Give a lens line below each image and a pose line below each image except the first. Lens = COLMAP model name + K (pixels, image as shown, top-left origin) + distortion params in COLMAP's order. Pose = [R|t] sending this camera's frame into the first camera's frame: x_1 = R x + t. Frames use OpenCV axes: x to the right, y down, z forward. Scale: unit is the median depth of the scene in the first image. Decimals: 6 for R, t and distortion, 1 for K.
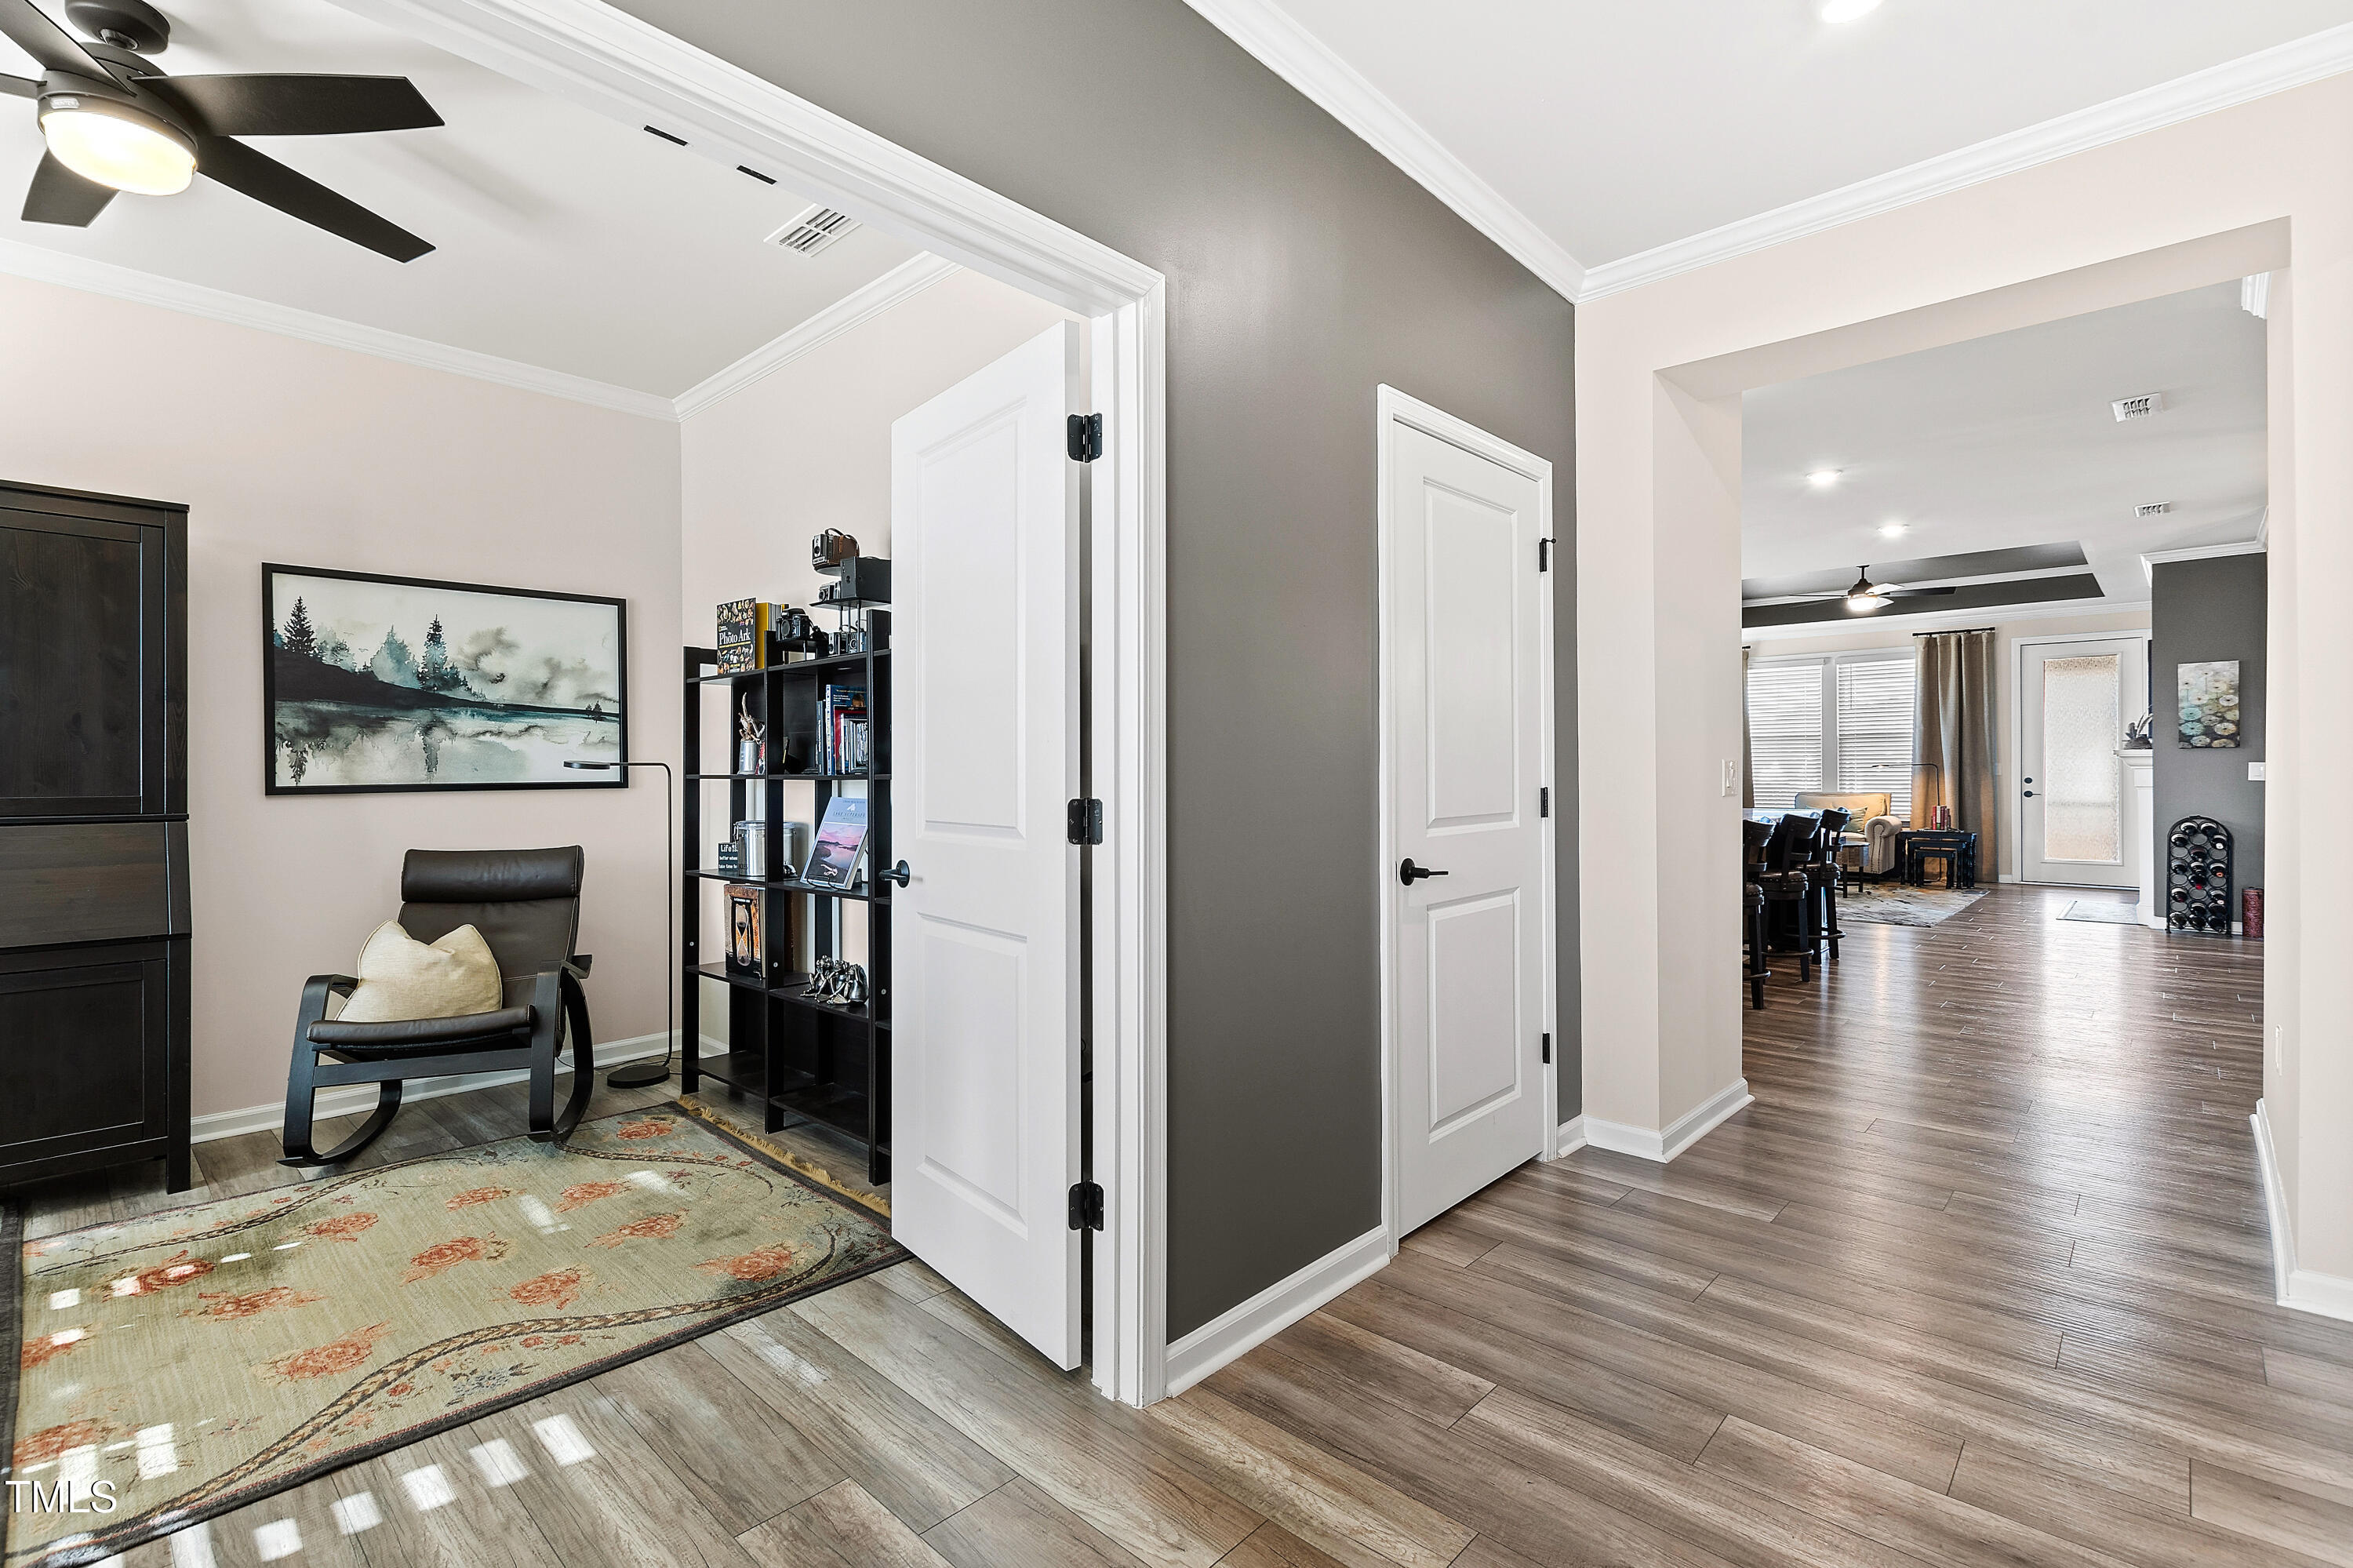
lens RADIAL K [[1069.6, 0, 1168.3], [0, 1069.6, 778.6], [0, 0, 1]] dist [-0.021397, -0.000579]
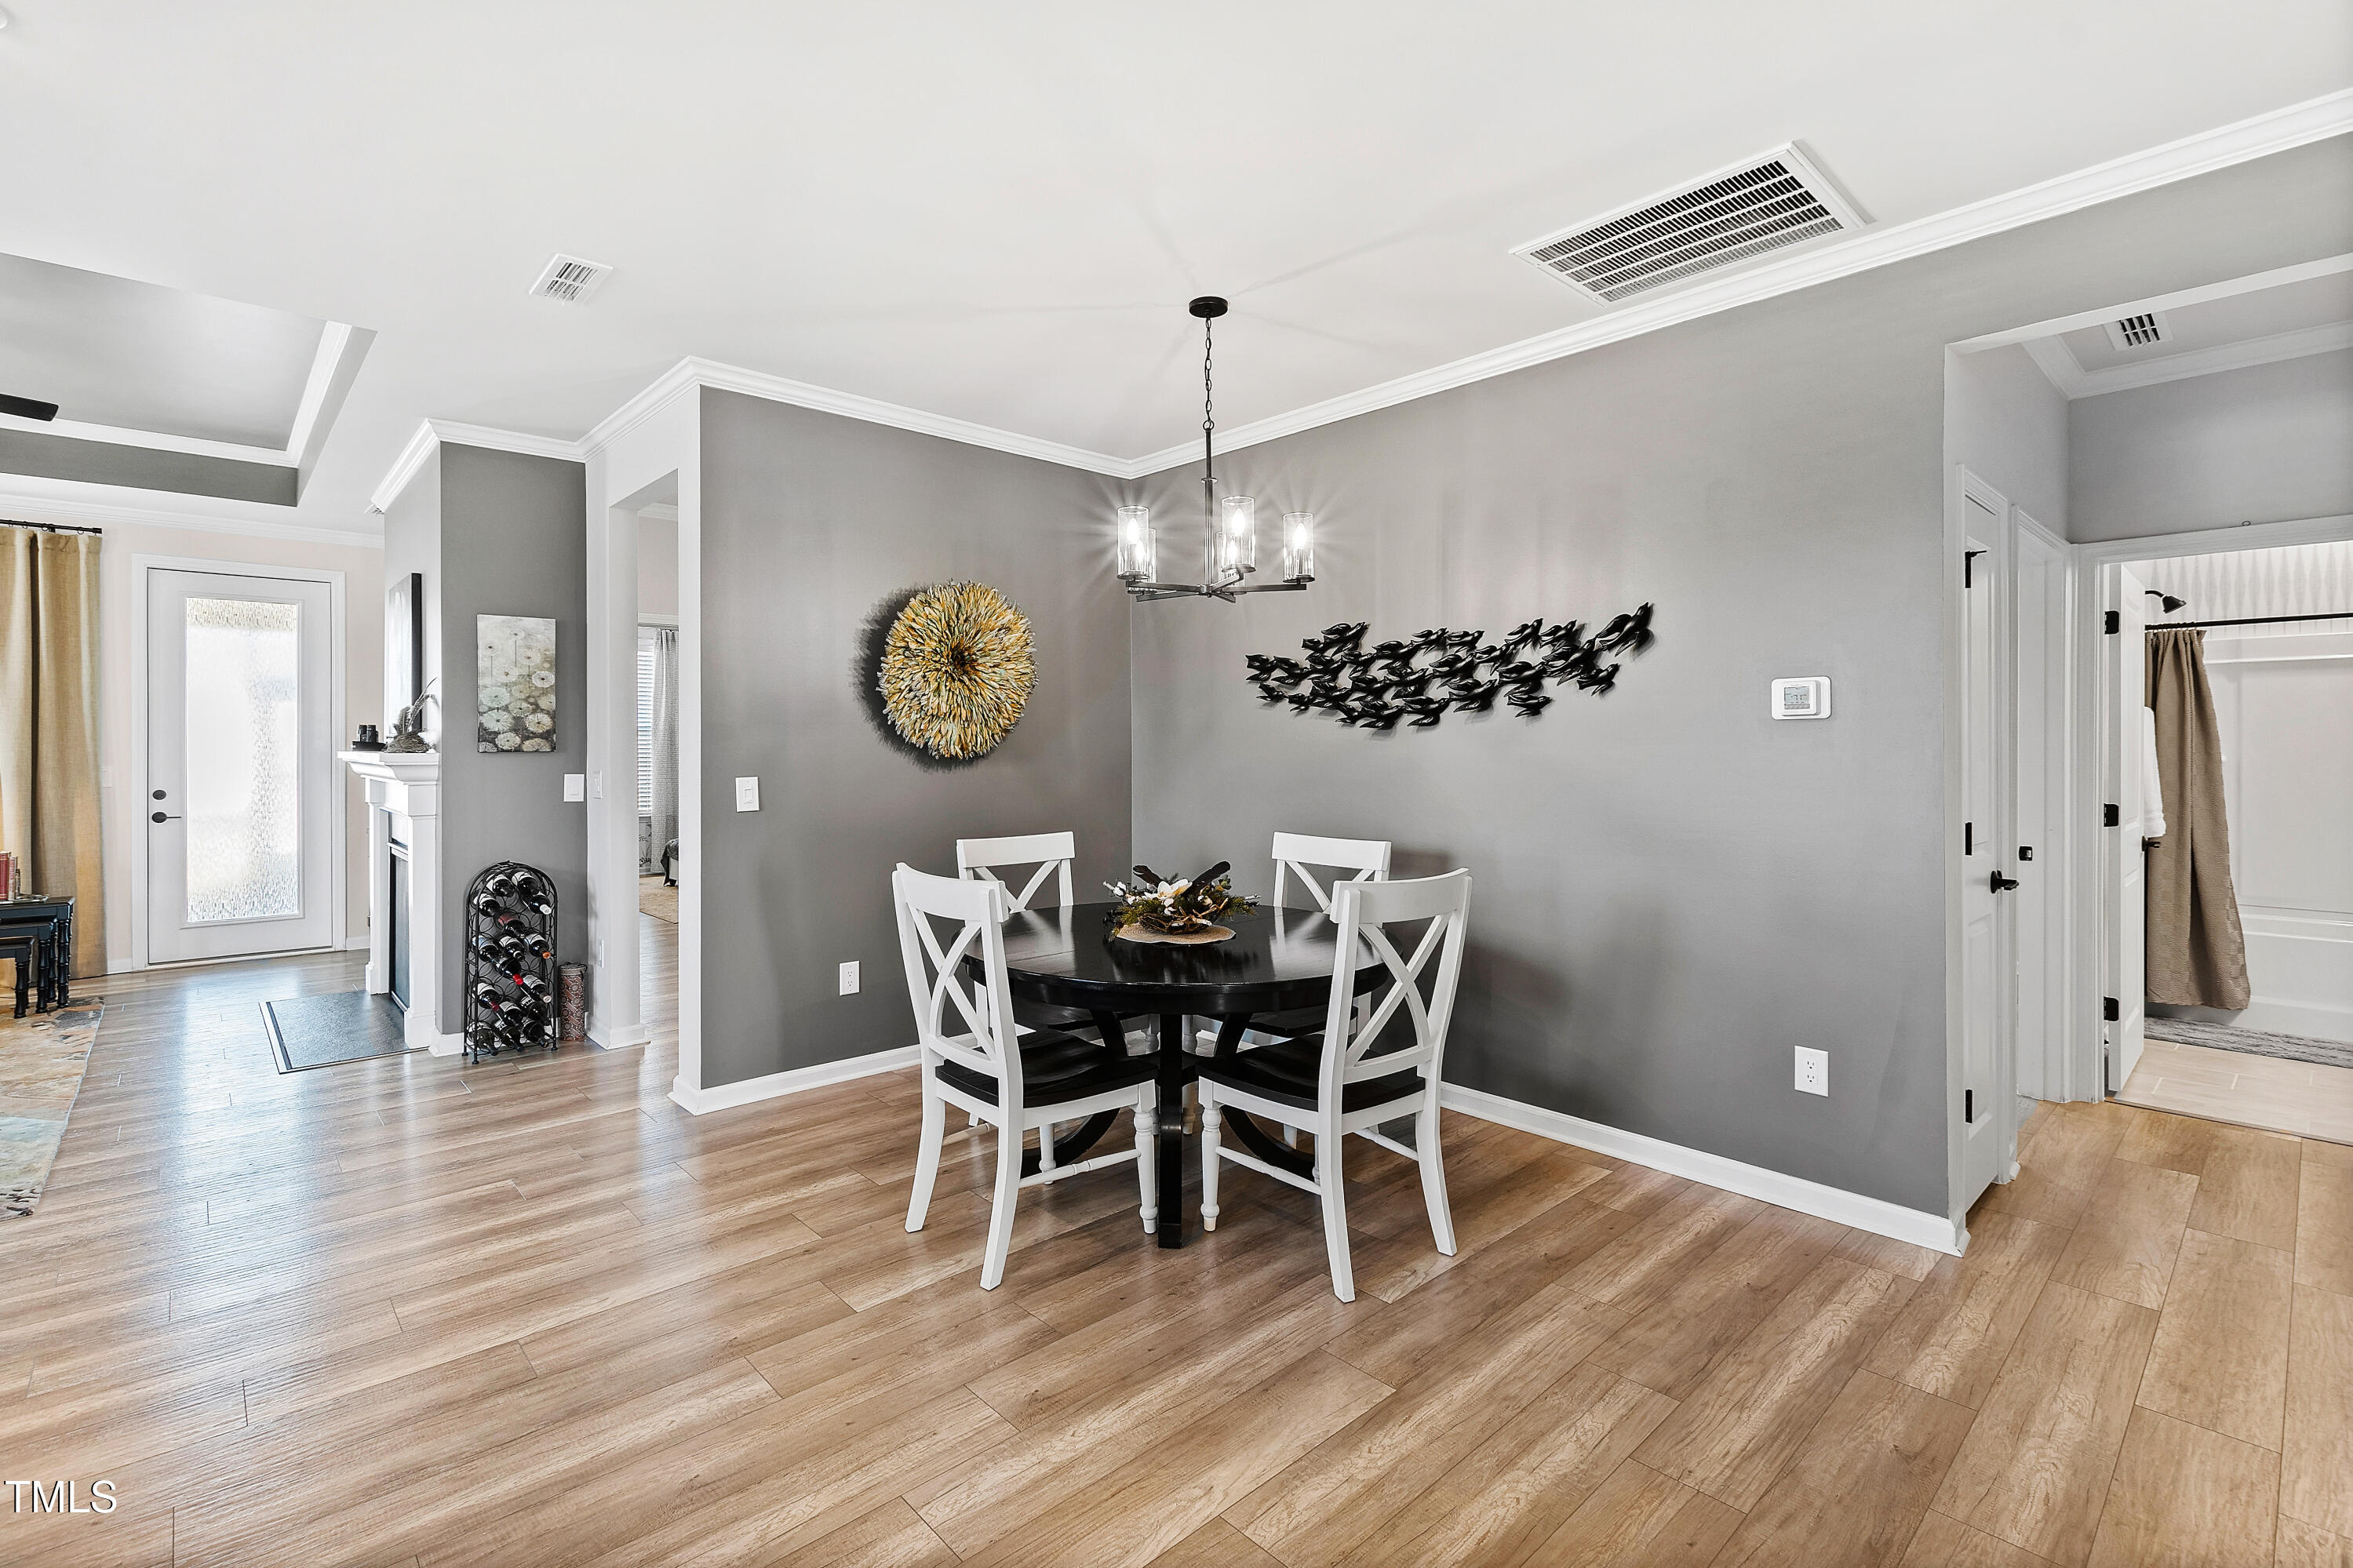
lens RADIAL K [[1069.4, 0, 1172.2], [0, 1069.4, 759.6], [0, 0, 1]] dist [-0.021397, -0.000579]
pose [[0.074594, 0.001348, 0.997213, 0.387419], [0.005912, 0.999981, -0.001794, -0.021463], [-0.997196, 0.006029, 0.074585, 0.560979]]
